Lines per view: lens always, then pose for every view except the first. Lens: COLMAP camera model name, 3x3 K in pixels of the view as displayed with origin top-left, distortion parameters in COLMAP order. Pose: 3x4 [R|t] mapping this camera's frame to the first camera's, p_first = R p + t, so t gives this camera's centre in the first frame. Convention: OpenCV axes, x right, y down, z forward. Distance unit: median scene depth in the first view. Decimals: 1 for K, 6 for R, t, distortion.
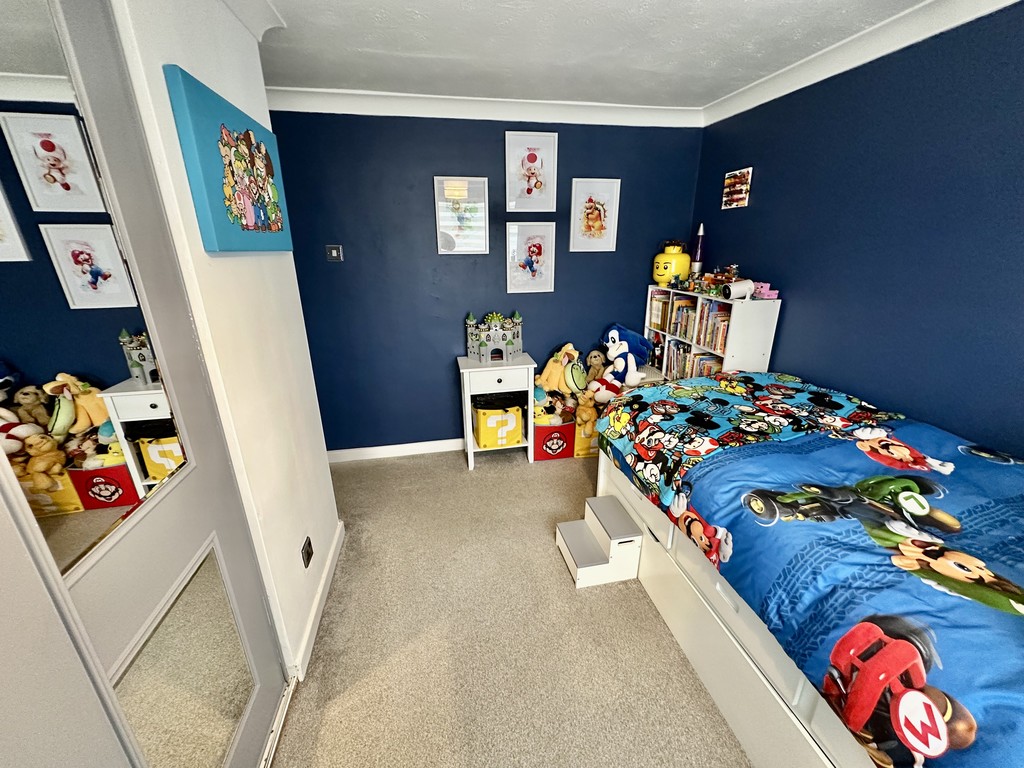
lens RADIAL K [[408.6, 0, 514.7], [0, 408.6, 384.1], [0, 0, 1]] dist [-0.001999, 0.000108]
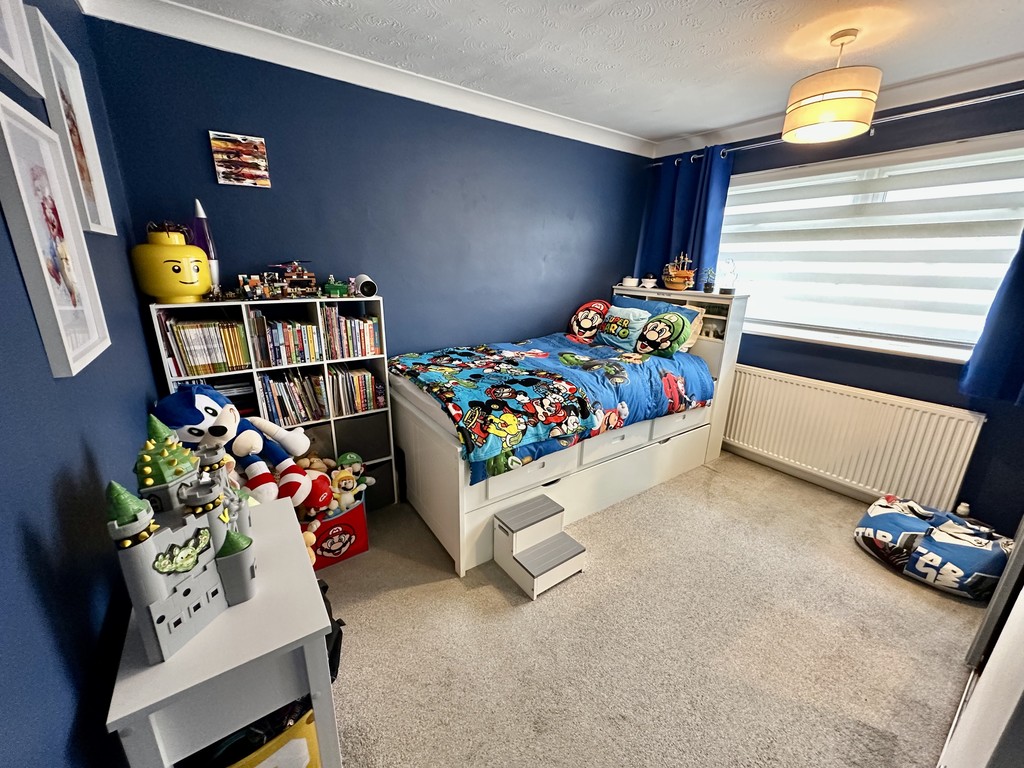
lens RADIAL K [[408.6, 0, 510.7], [0, 408.6, 382.2], [0, 0, 1]] dist [-0.001999, 0.000108]
pose [[-0.399988, -0.262385, 0.878160, -0.533489], [0.284922, 0.875072, 0.391240, -0.355336], [-0.871108, 0.406698, -0.275259, 1.216324]]
